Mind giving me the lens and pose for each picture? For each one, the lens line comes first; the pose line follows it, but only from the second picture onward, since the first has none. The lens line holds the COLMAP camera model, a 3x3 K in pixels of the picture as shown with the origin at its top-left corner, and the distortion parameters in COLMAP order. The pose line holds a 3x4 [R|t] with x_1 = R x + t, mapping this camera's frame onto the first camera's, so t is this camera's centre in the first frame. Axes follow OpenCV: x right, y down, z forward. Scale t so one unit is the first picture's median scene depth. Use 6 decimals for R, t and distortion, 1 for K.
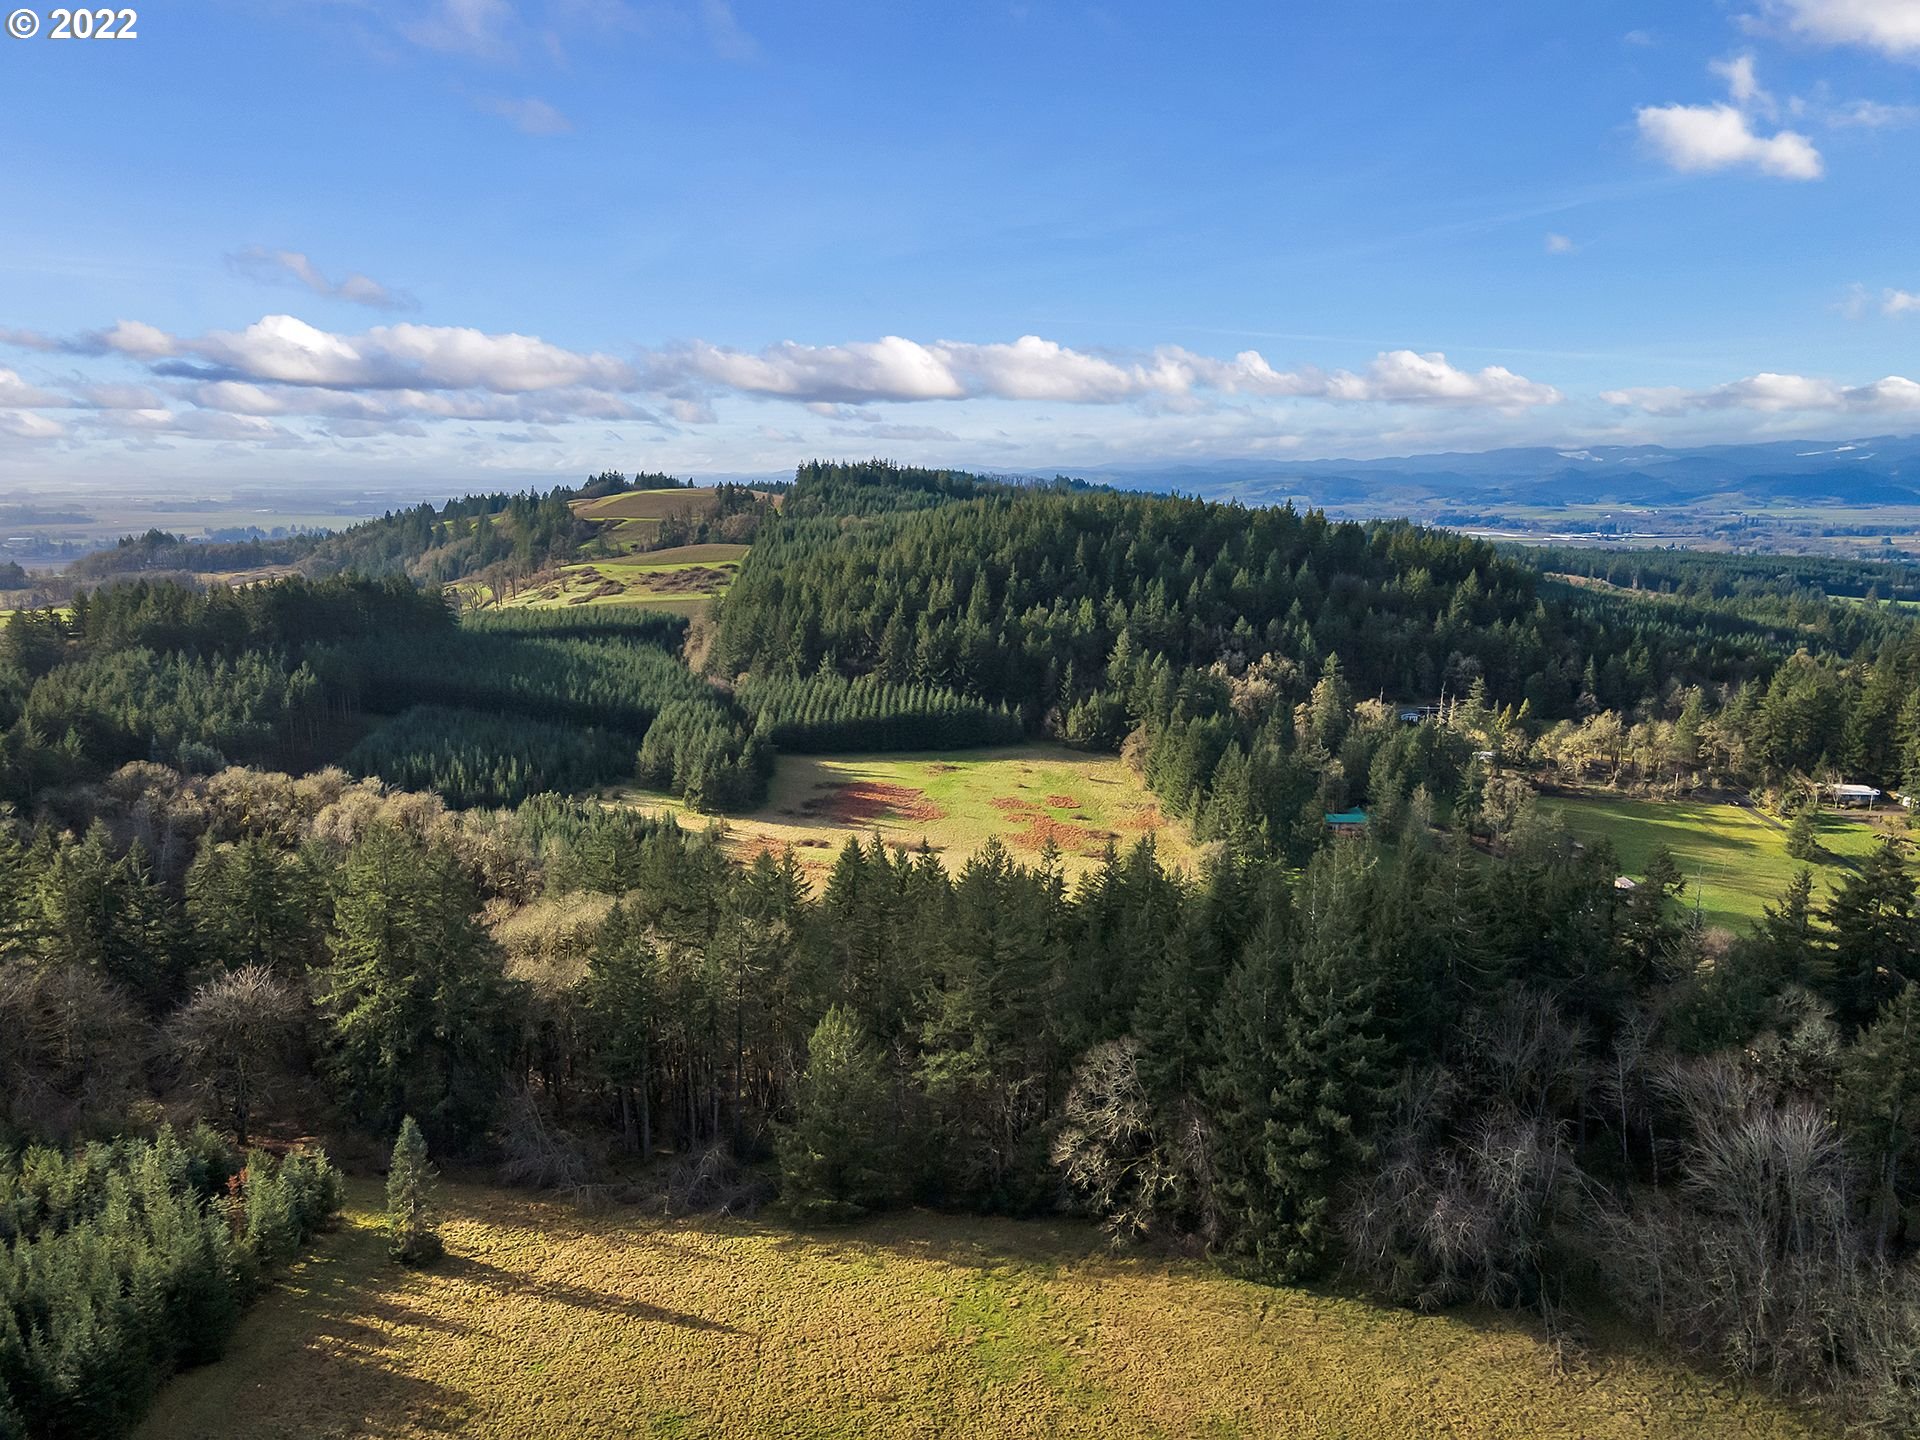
lens RADIAL K [[1400.1, 0, 942.7], [0, 1400.1, 733.2], [0, 0, 1]] dist [0.028249, 0.025049]
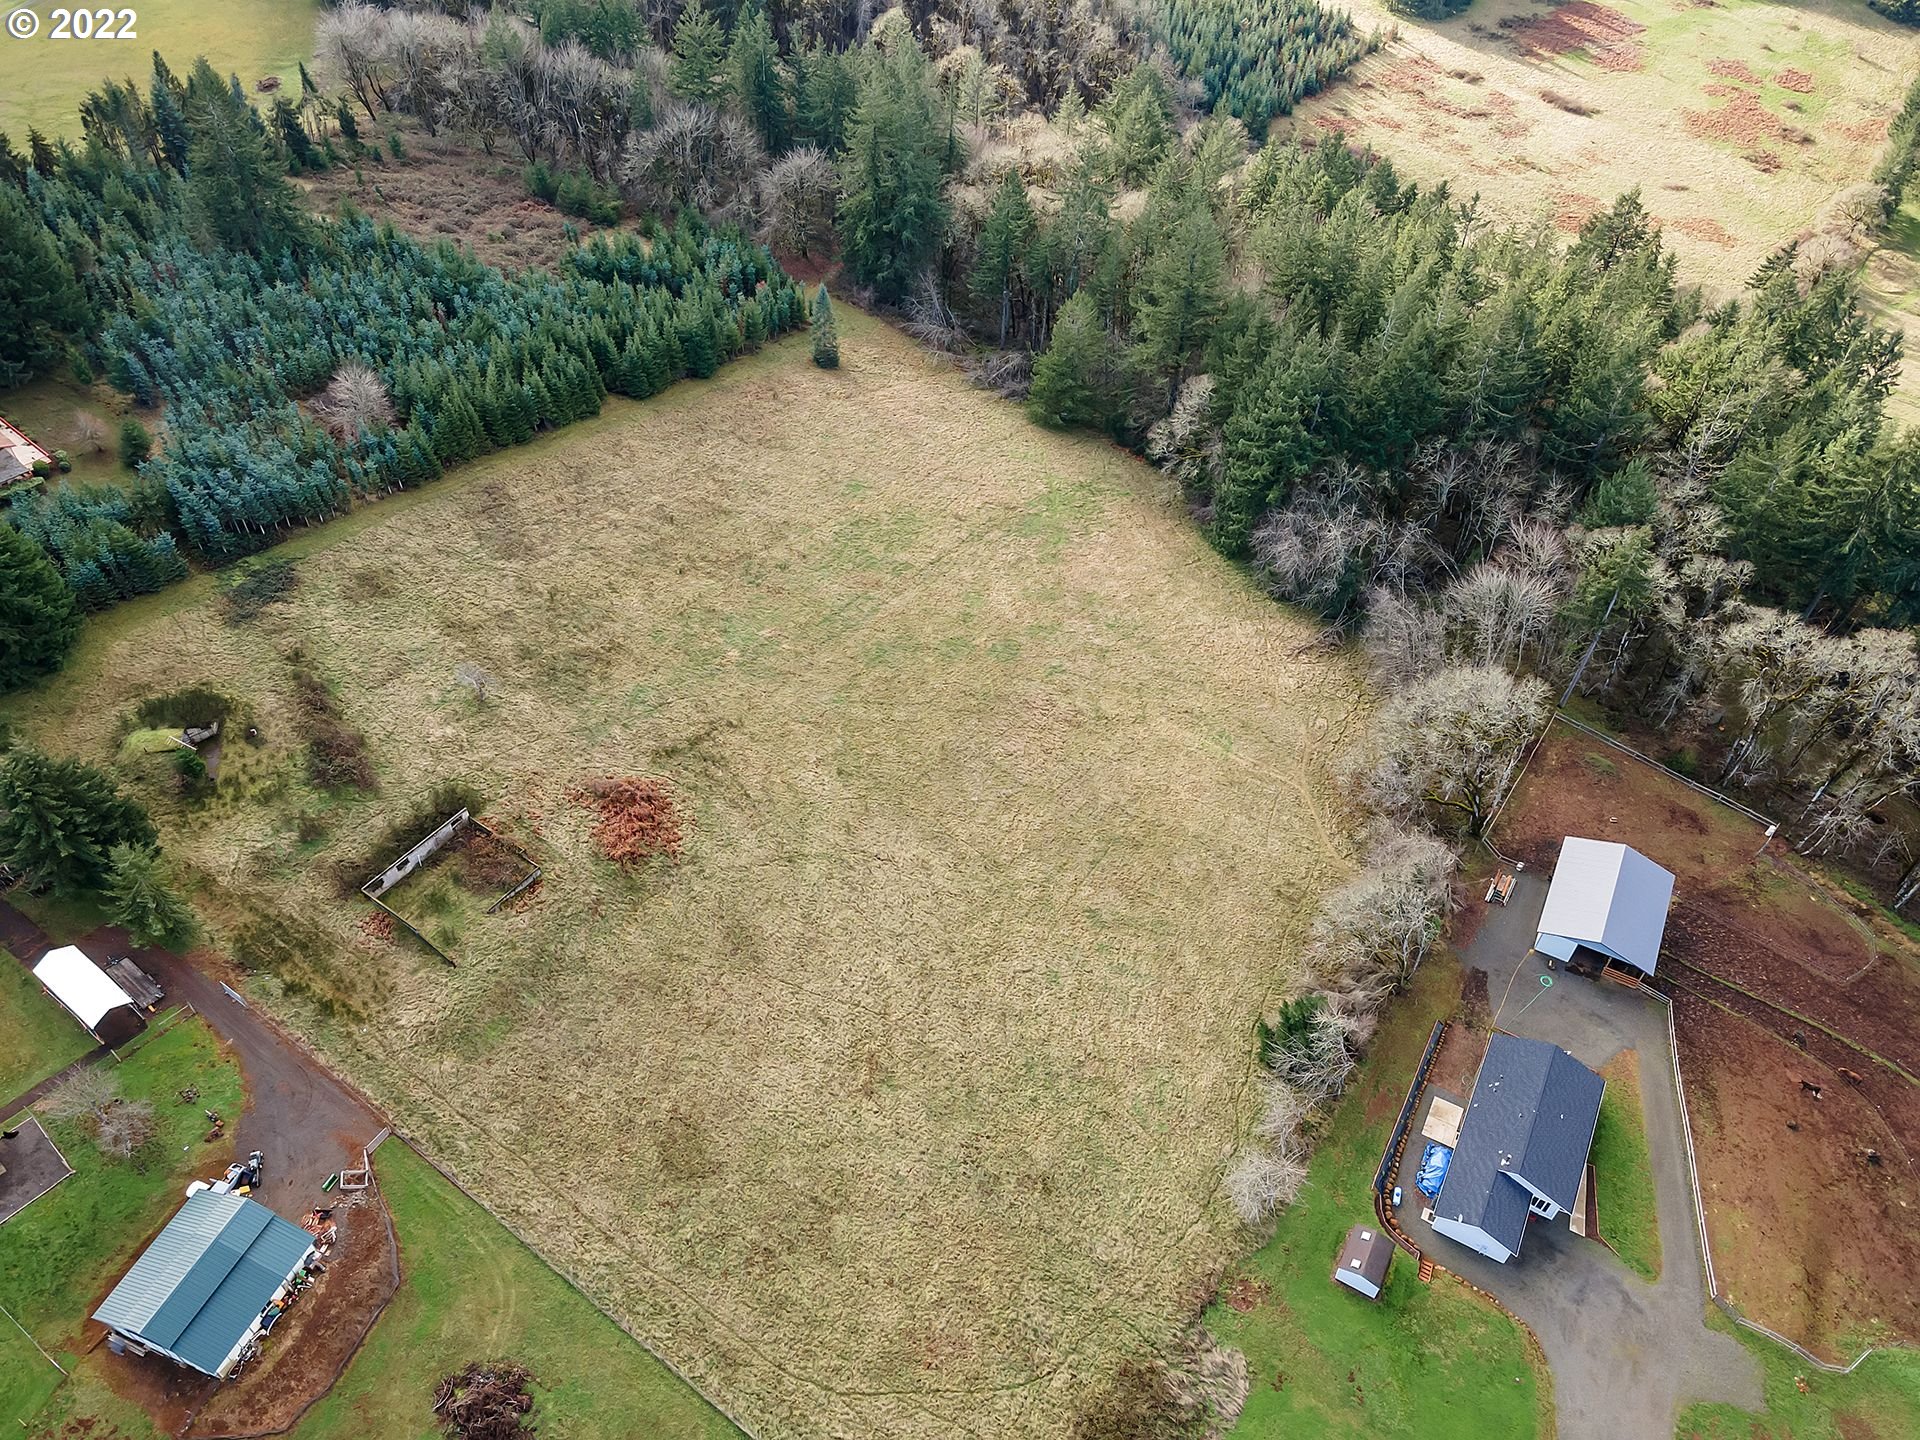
lens RADIAL K [[1400.1, 0, 948.2], [0, 1400.1, 721.7], [0, 0, 1]] dist [0.028249, 0.025049]
pose [[0.805515, 0.428316, -0.409501, 0.165599], [-0.120058, 0.794683, 0.595034, -0.083995], [0.580286, -0.430145, 0.691552, -0.082466]]
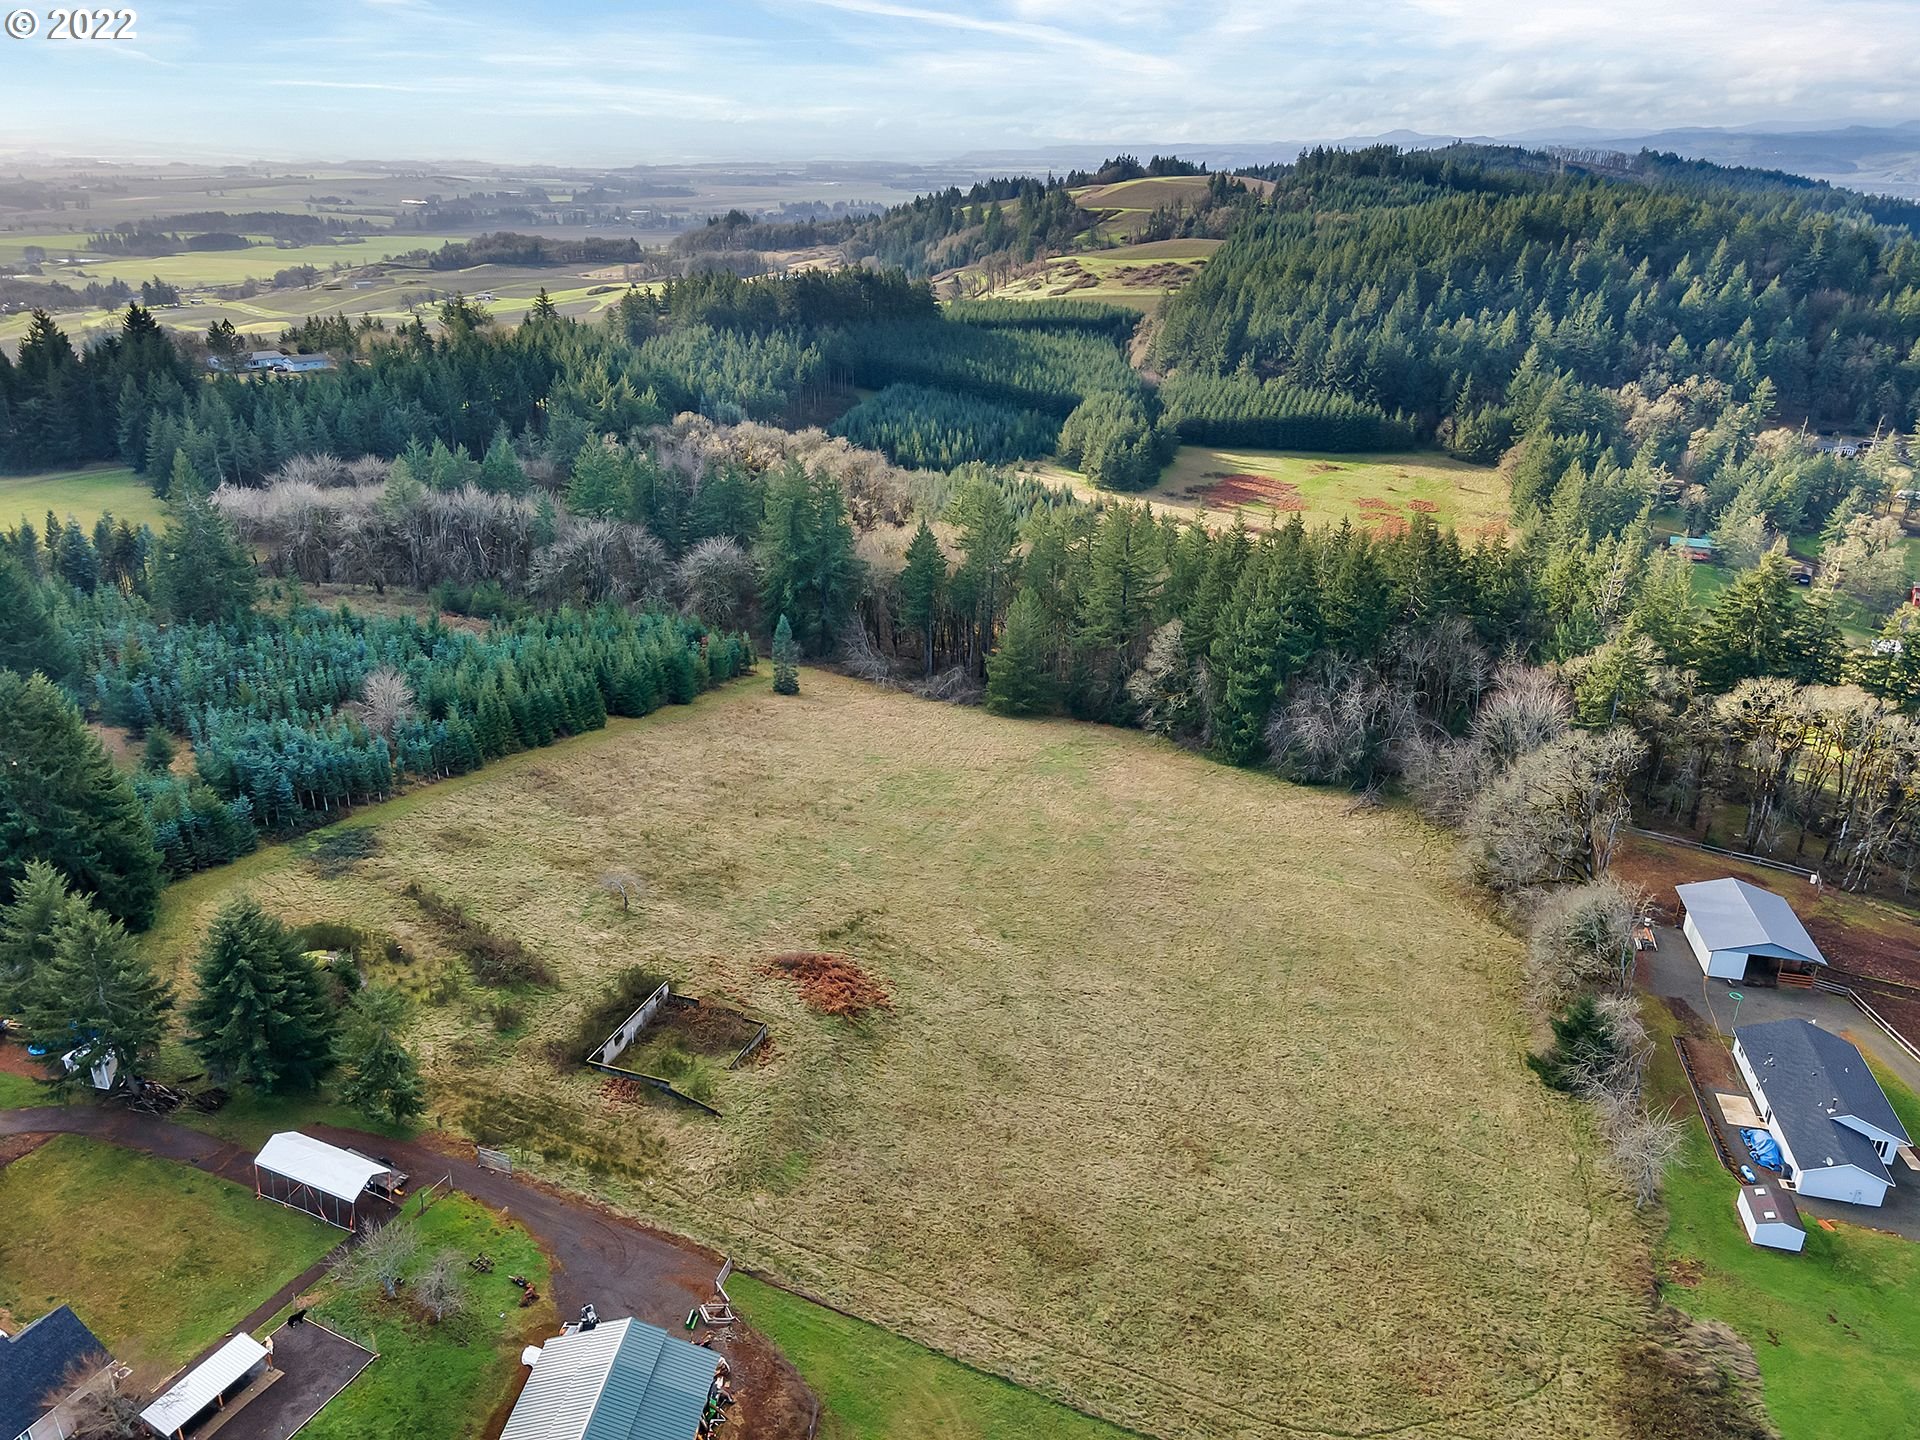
lens RADIAL K [[1400.1, 0, 948.0], [0, 1400.1, 724.6], [0, 0, 1]] dist [0.028249, 0.025049]
pose [[0.932935, 0.139315, -0.332000, 0.109140], [-0.067197, 0.973277, 0.219583, -0.001261], [0.353719, -0.182547, 0.917365, -0.152808]]
